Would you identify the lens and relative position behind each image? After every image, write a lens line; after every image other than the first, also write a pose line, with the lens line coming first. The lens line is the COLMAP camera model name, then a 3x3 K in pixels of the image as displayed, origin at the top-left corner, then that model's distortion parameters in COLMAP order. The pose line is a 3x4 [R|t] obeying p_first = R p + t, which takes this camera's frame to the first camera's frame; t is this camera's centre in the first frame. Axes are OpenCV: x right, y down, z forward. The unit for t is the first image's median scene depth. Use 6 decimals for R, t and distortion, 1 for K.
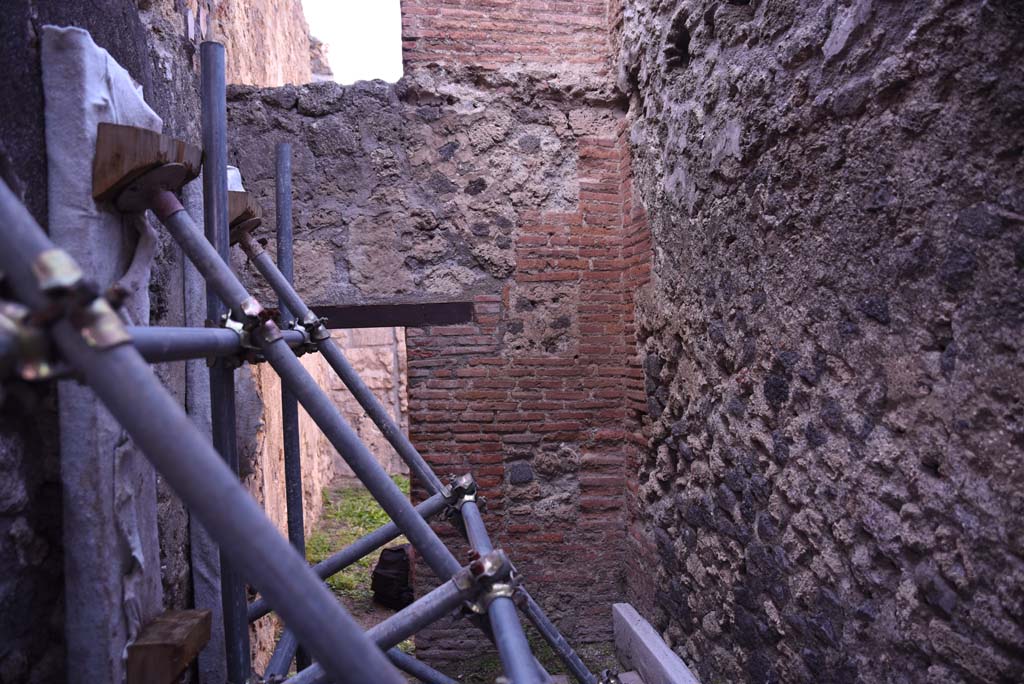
lens RADIAL K [[700.7, 0, 507.8], [0, 700.7, 353.9], [0, 0, 1]] dist [-0.133769, 0.094721]
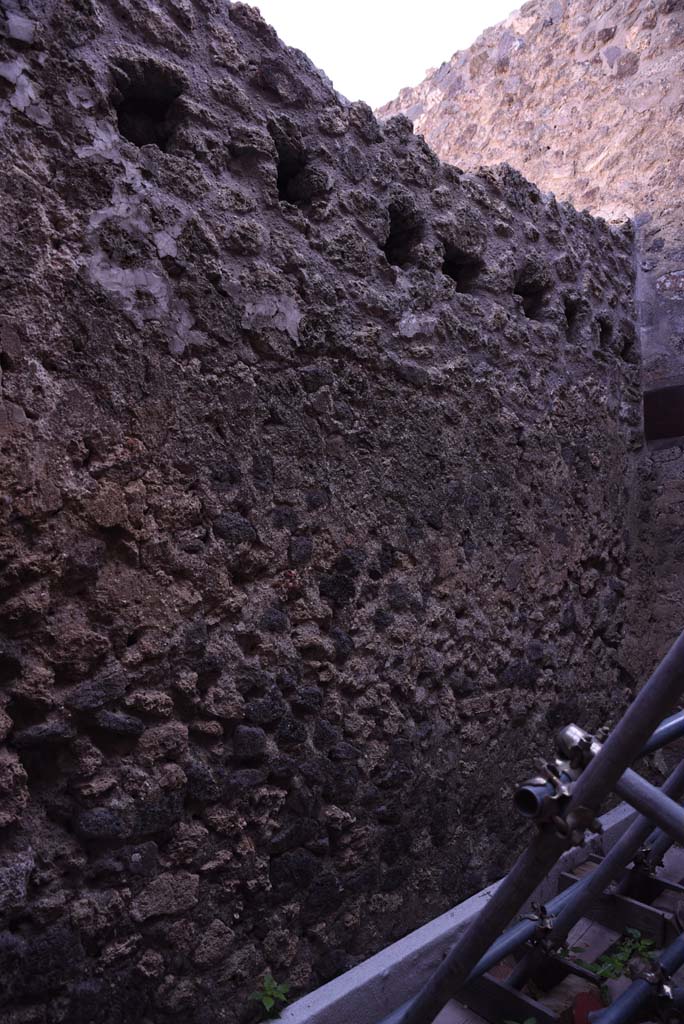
lens RADIAL K [[700.7, 0, 349.3], [0, 700.7, 513.3], [0, 0, 1]] dist [-0.133769, 0.094721]
pose [[-0.592640, 0.093503, 0.800022, -0.351127], [0.057283, 0.995617, -0.073929, 0.014775], [-0.803428, 0.002014, -0.595398, 1.207416]]
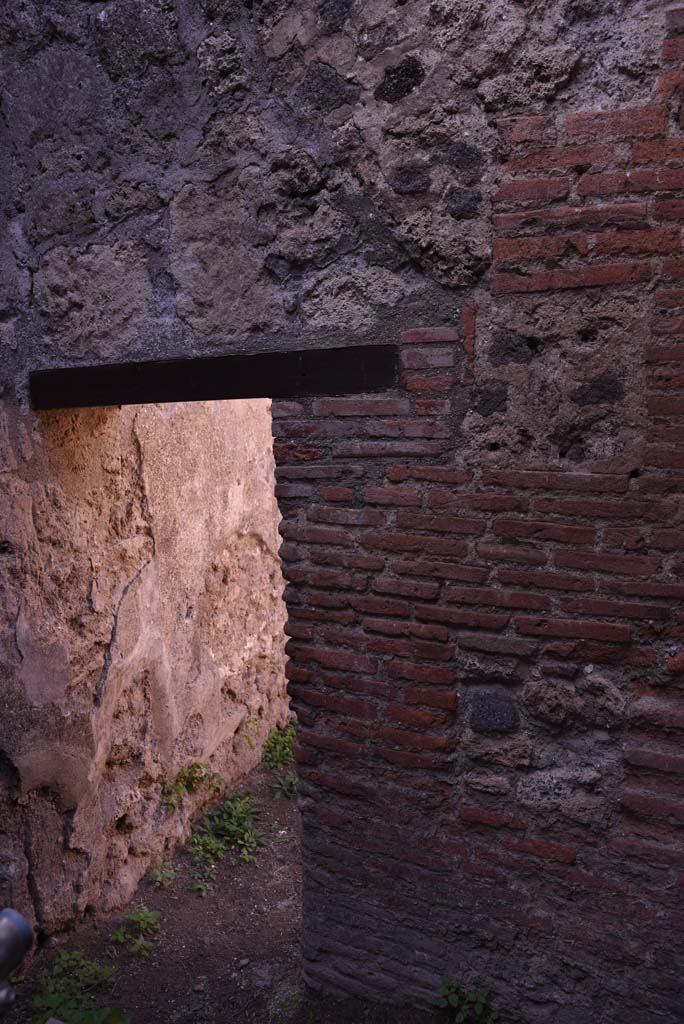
lens RADIAL K [[700.7, 0, 328.6], [0, 700.7, 510.9], [0, 0, 1]] dist [-0.133769, 0.094721]
pose [[0.868595, 0.079619, -0.489084, 0.175927], [-0.011666, 0.990019, 0.140448, -0.035946], [0.495385, -0.116286, 0.860855, 0.702114]]
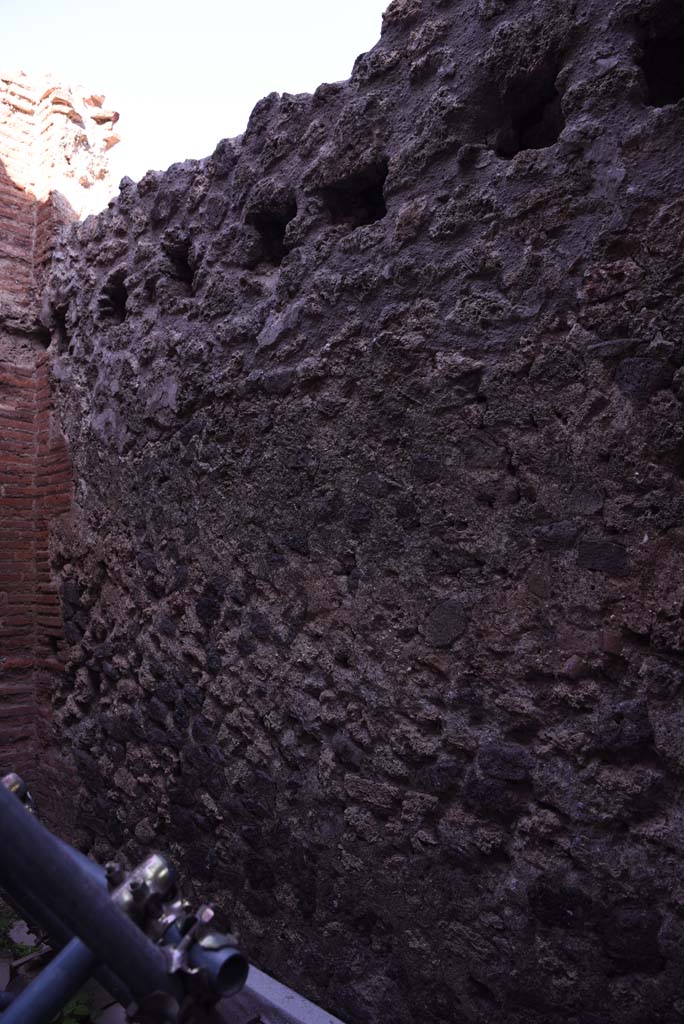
lens RADIAL K [[700.7, 0, 332.0], [0, 700.7, 514.2], [0, 0, 1]] dist [-0.133769, 0.094721]
pose [[0.785999, 0.038487, 0.617028, -0.138873], [0.019015, 0.996083, -0.086353, -0.002708], [-0.617935, 0.079606, 0.782189, -0.057613]]
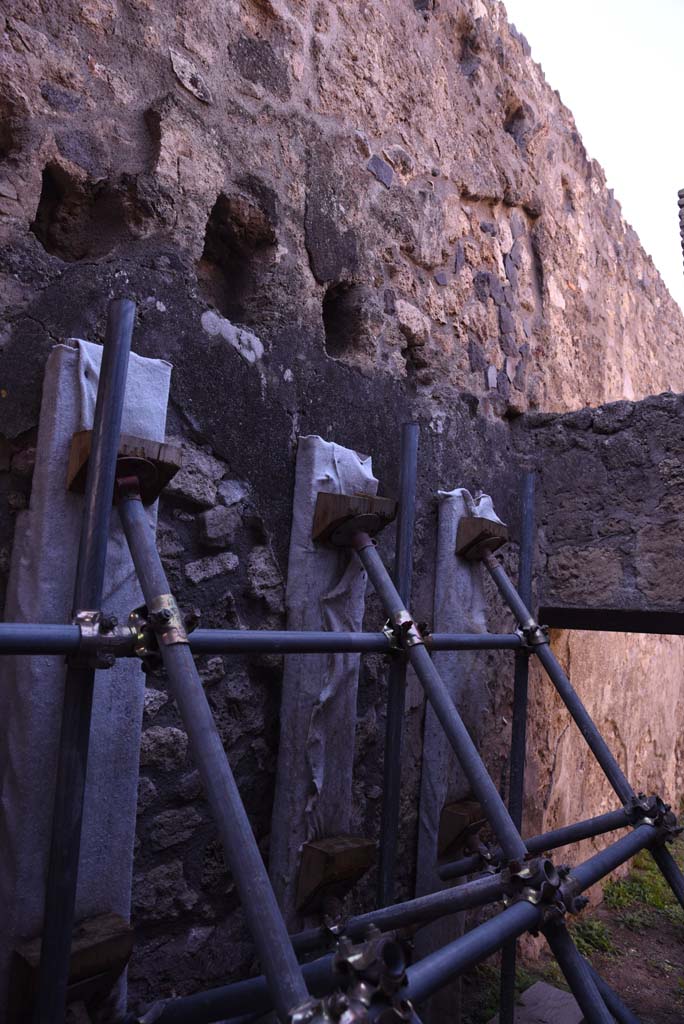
lens RADIAL K [[700.7, 0, 347.9], [0, 700.7, 514.8], [0, 0, 1]] dist [-0.133769, 0.094721]
pose [[0.672817, -0.025086, -0.739384, 0.290571], [-0.105006, 0.986068, -0.129009, -0.040442], [0.732319, 0.164439, 0.660809, -0.008621]]
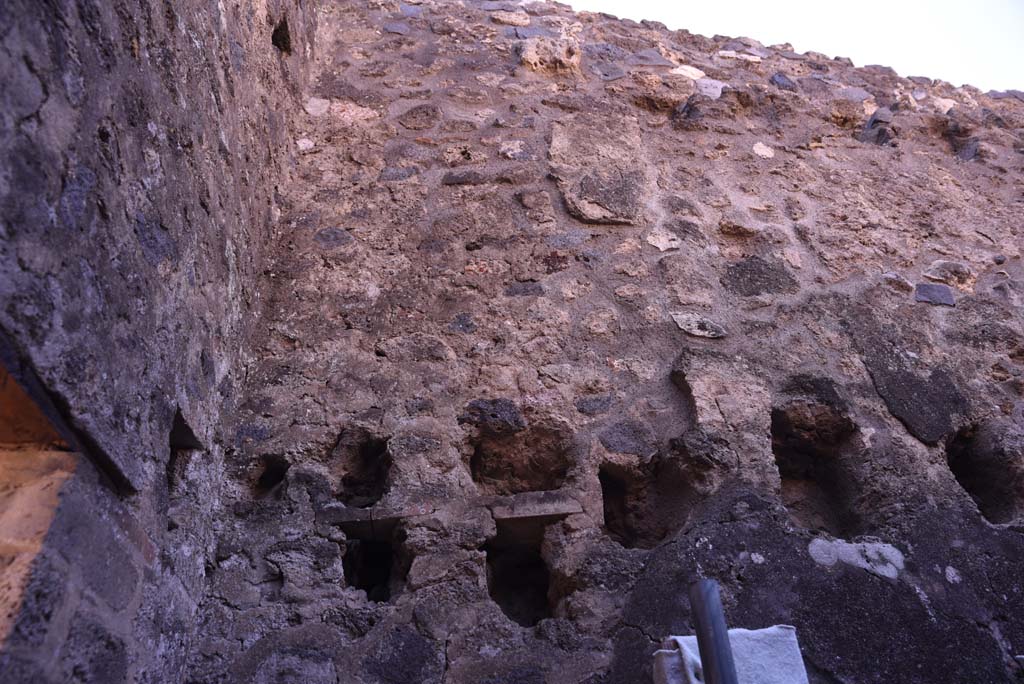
lens RADIAL K [[700.7, 0, 509.5], [0, 700.7, 349.0], [0, 0, 1]] dist [-0.133769, 0.094721]
pose [[-0.006211, -0.607358, -0.794404, 0.243244], [0.012781, 0.794306, -0.607384, -0.099219], [0.999899, -0.013925, 0.002829, 0.056479]]
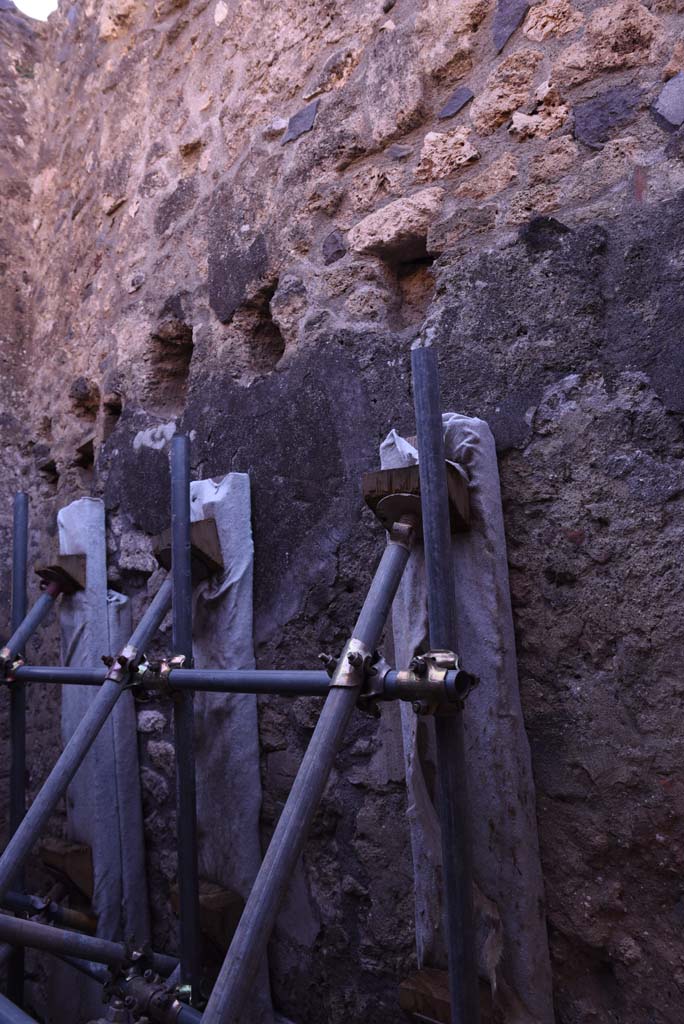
lens RADIAL K [[700.7, 0, 345.9], [0, 700.7, 517.6], [0, 0, 1]] dist [-0.133769, 0.094721]
pose [[-0.745486, -0.051113, -0.664559, 0.101122], [0.044032, 0.991100, -0.125623, -0.071151], [0.665066, -0.122912, -0.736601, 1.162794]]
